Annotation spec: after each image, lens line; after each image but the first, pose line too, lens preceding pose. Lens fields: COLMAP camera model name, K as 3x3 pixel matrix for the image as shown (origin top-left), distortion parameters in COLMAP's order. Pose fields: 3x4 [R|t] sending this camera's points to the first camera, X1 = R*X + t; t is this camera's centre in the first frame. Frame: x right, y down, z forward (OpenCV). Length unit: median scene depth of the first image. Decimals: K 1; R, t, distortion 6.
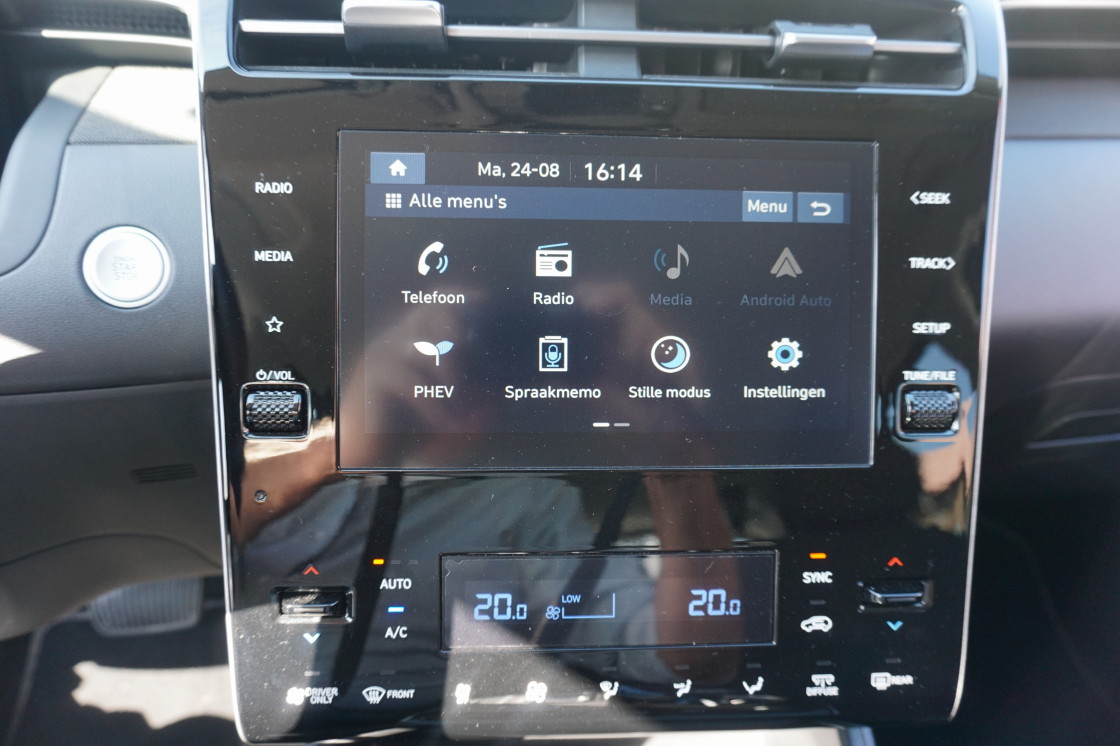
lens RADIAL K [[770.9, 0, 566.3], [0, 770.9, 373.9], [0, 0, 1]] dist [-0.036438, 0.028288]
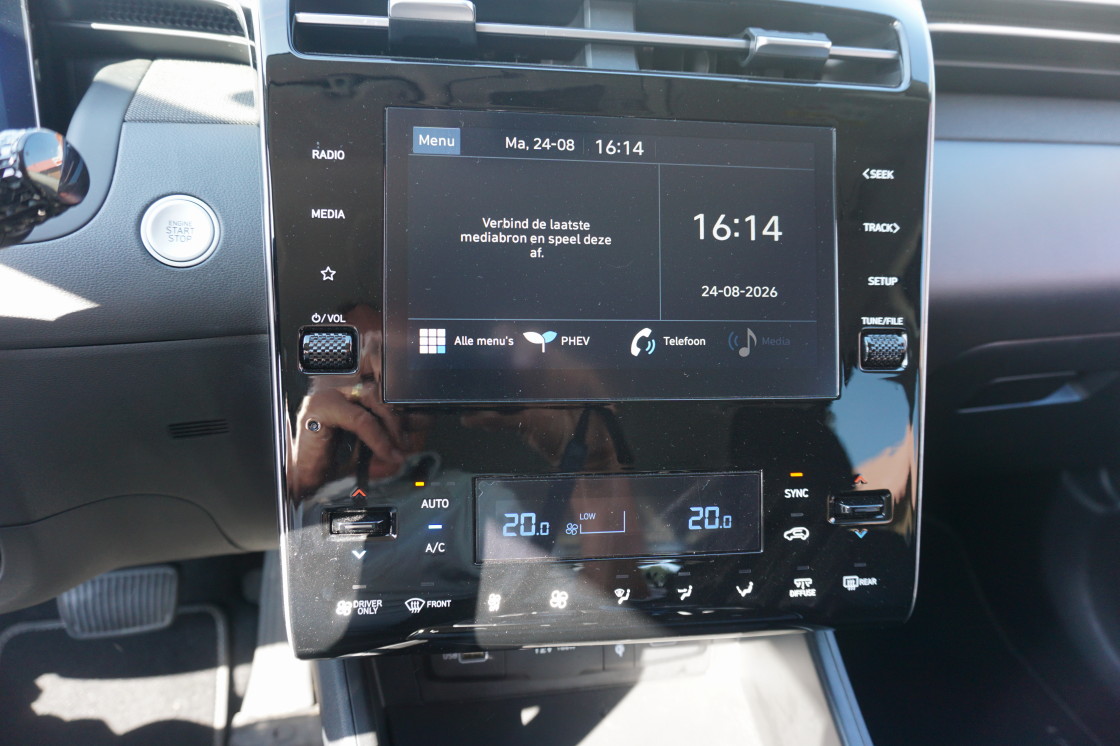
lens RADIAL K [[770.9, 0, 566.3], [0, 770.9, 373.9], [0, 0, 1]] dist [-0.036438, 0.028288]
pose [[0.996443, -0.009839, 0.083688, -0.119085], [0.013794, 0.998809, -0.046803, 0.134718], [-0.083128, 0.047791, 0.995392, -0.146983]]
